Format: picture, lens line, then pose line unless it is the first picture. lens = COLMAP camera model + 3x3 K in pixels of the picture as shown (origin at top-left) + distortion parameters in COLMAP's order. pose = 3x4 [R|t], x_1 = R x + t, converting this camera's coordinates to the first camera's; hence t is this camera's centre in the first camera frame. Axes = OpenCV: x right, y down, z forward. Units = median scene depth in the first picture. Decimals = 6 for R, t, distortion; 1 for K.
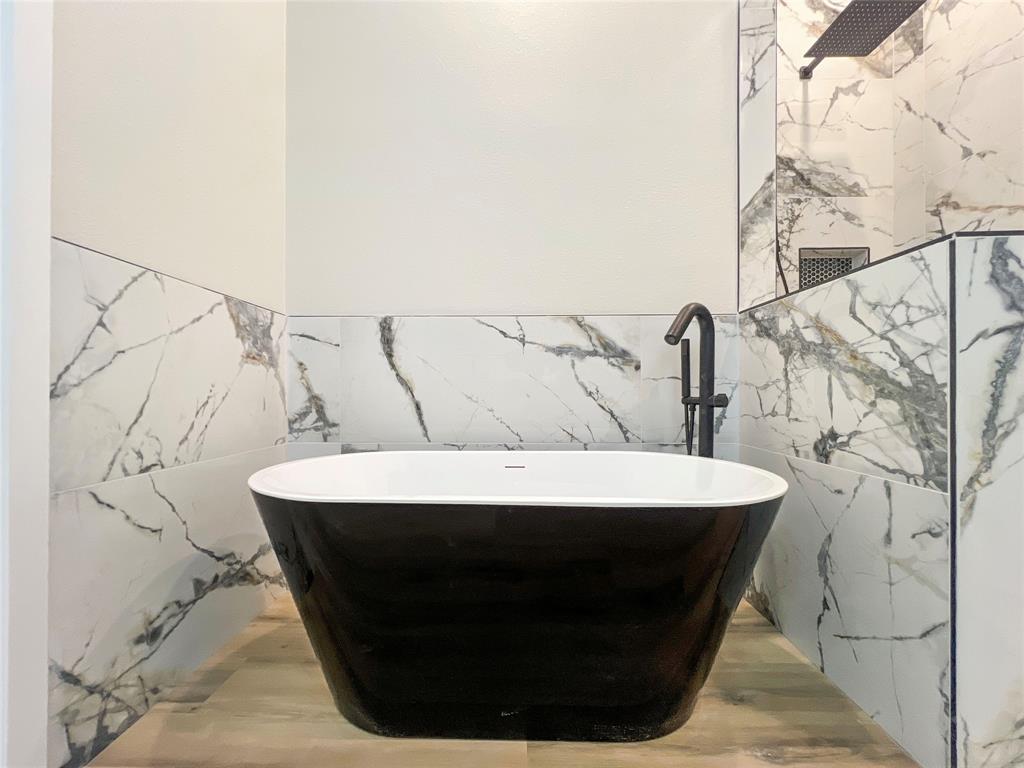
lens RADIAL K [[425.0, 0, 548.7], [0, 425.0, 380.4], [0, 0, 1]] dist [0.001658, 0.000089]
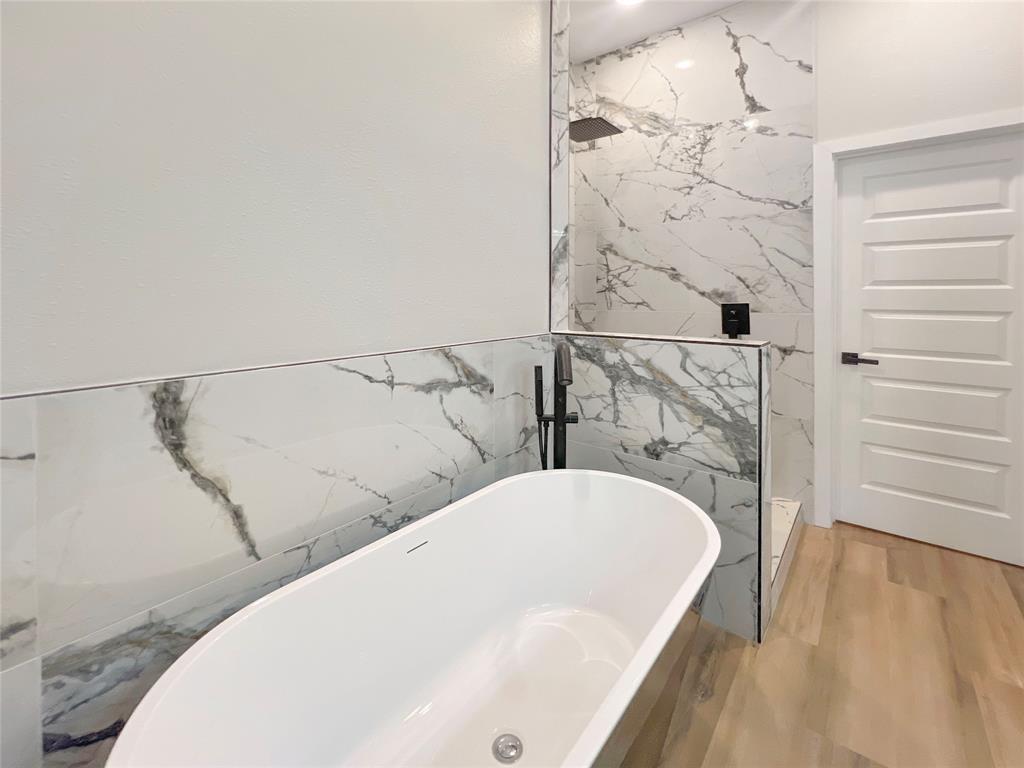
lens RADIAL K [[387.5, 0, 519.2], [0, 387.5, 302.7], [0, 0, 1]] dist [-0.000657, 0.000070]
pose [[0.659968, -0.016013, 0.751123, -0.478396], [0.011682, 0.999871, 0.011053, -0.264962], [-0.751203, 0.001480, 0.660070, 0.318277]]
